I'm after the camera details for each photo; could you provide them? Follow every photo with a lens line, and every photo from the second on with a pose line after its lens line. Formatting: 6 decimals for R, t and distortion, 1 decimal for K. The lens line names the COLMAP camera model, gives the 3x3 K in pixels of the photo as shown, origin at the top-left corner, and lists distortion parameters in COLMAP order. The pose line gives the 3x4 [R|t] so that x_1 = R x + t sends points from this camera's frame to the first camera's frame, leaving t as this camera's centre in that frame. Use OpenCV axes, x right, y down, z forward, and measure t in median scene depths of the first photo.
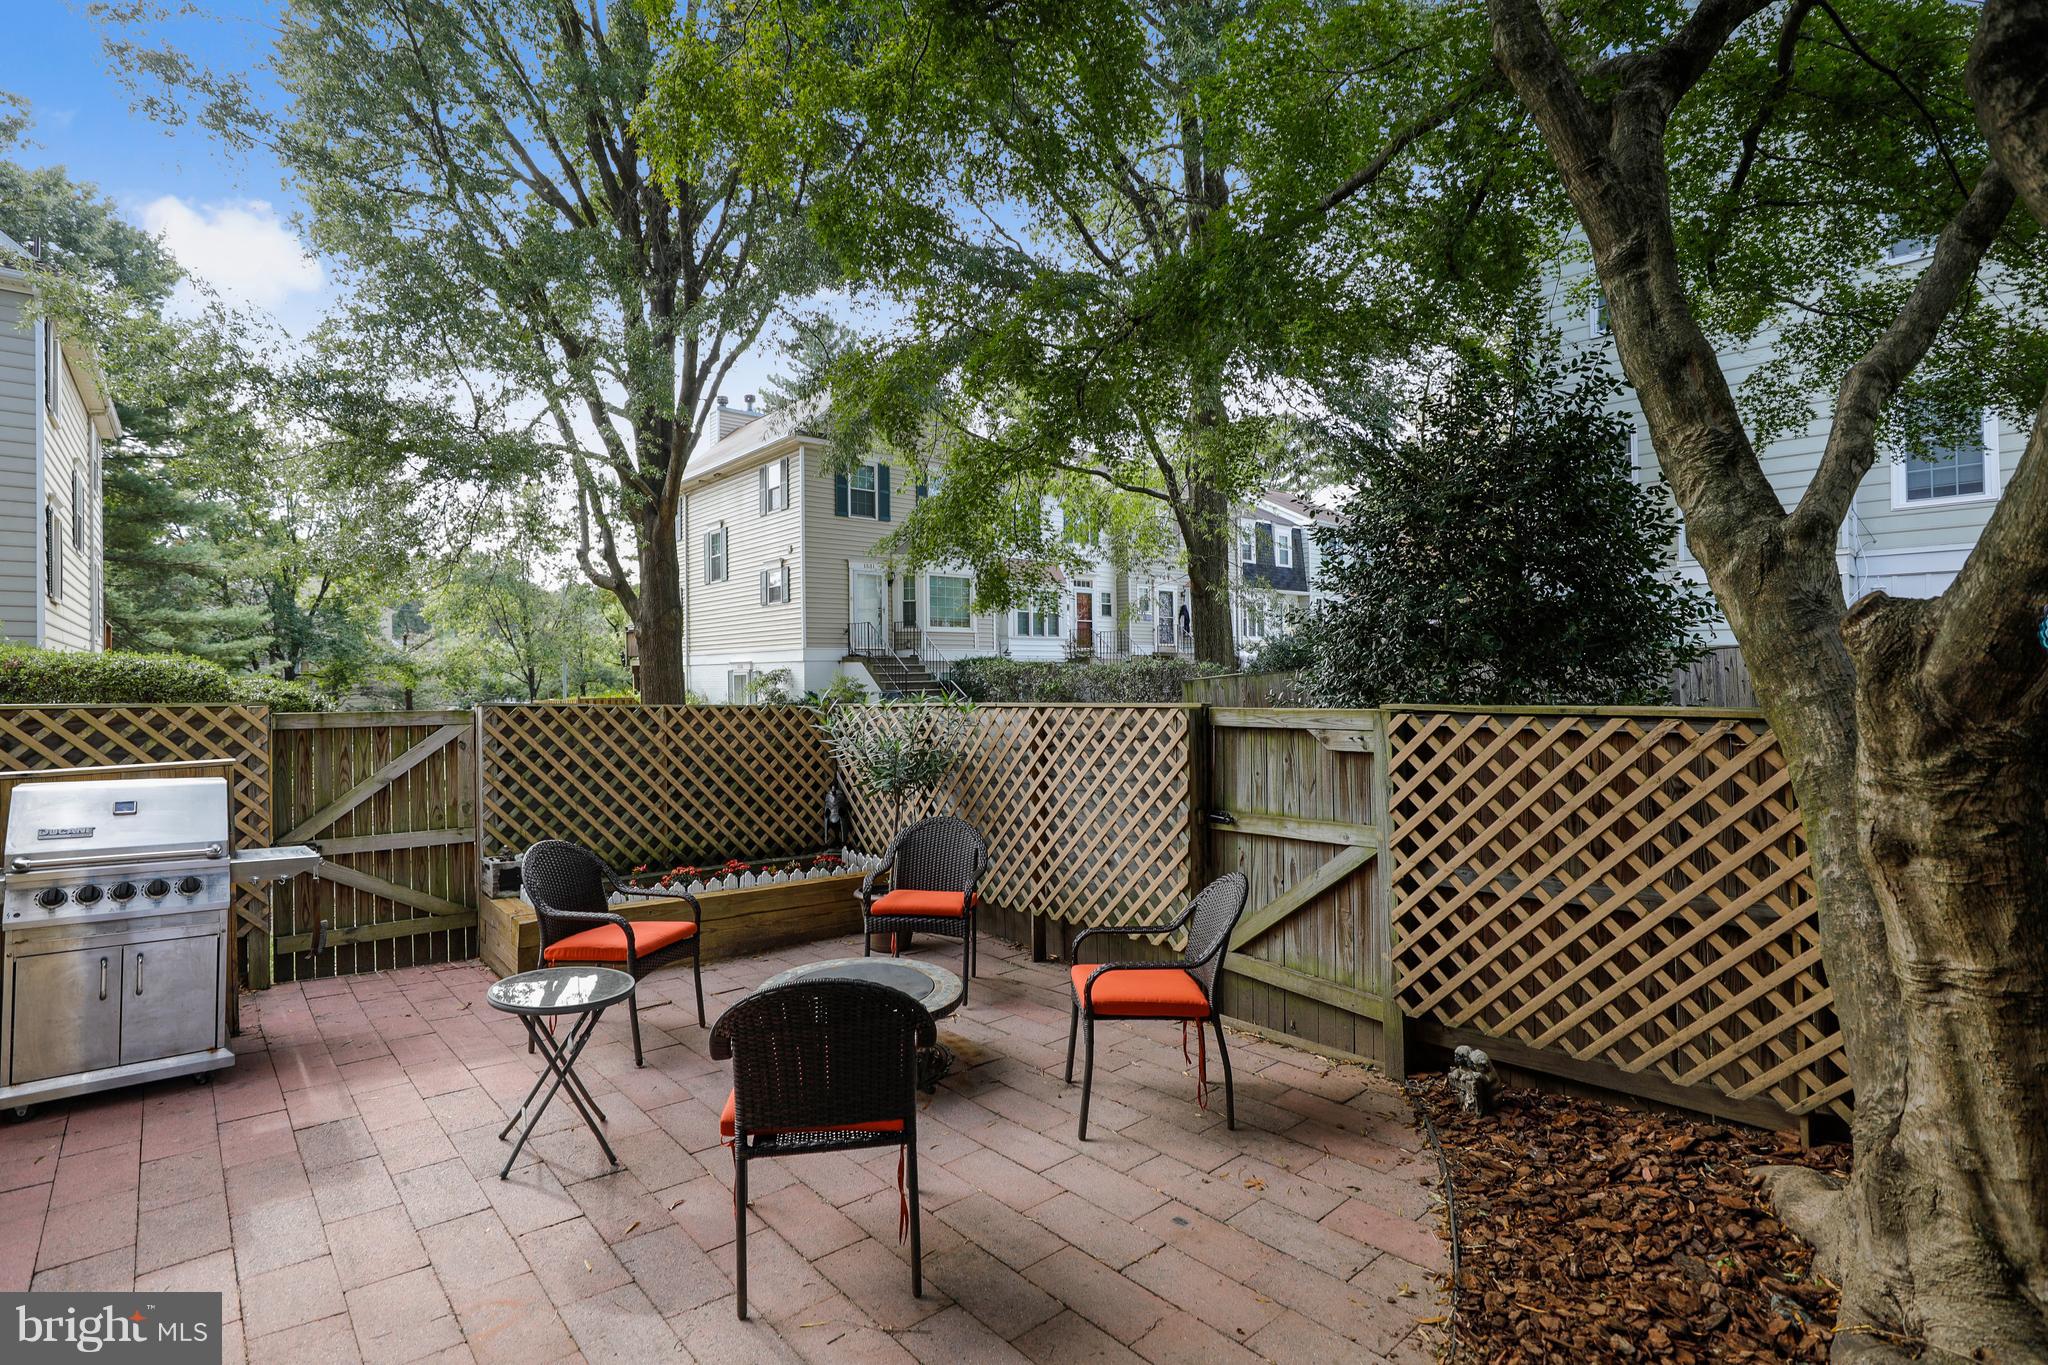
lens RADIAL K [[968.2, 0, 1024.0], [0, 968.2, 682.5], [0, 0, 1]] dist [0.000557, 0.000253]
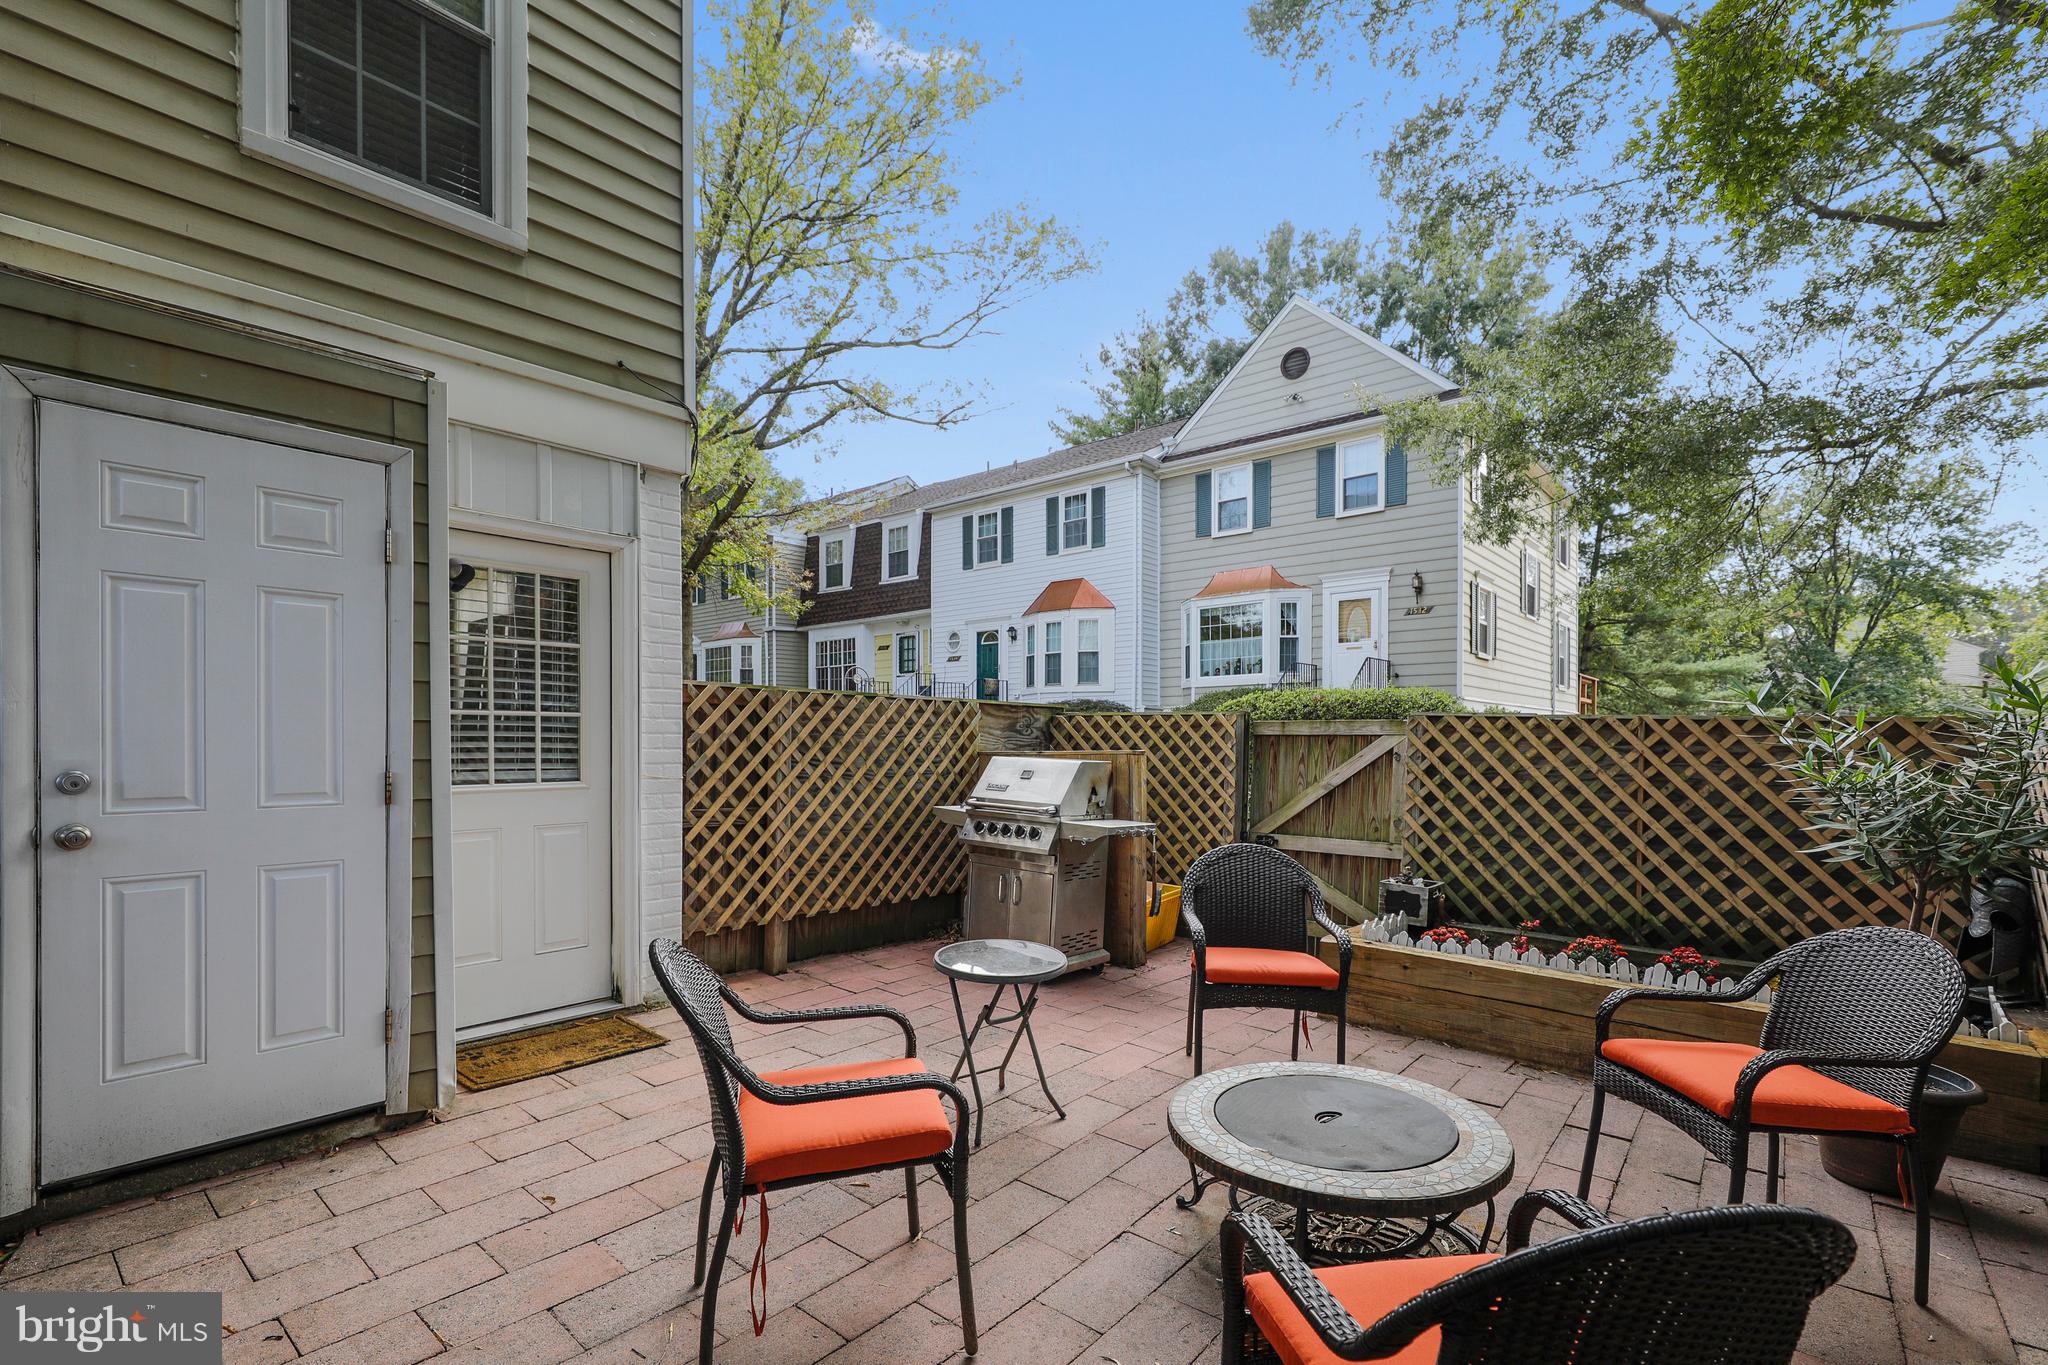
lens RADIAL K [[939.6, 0, 1023.9], [0, 939.6, 750.1], [0, 0, 1]] dist [0.000262, 0.000168]
pose [[0.144335, 0.015663, -0.989405, 0.271275], [-0.004262, 0.999875, 0.015208, 0.043783], [0.989520, 0.002022, 0.144384, 0.485618]]
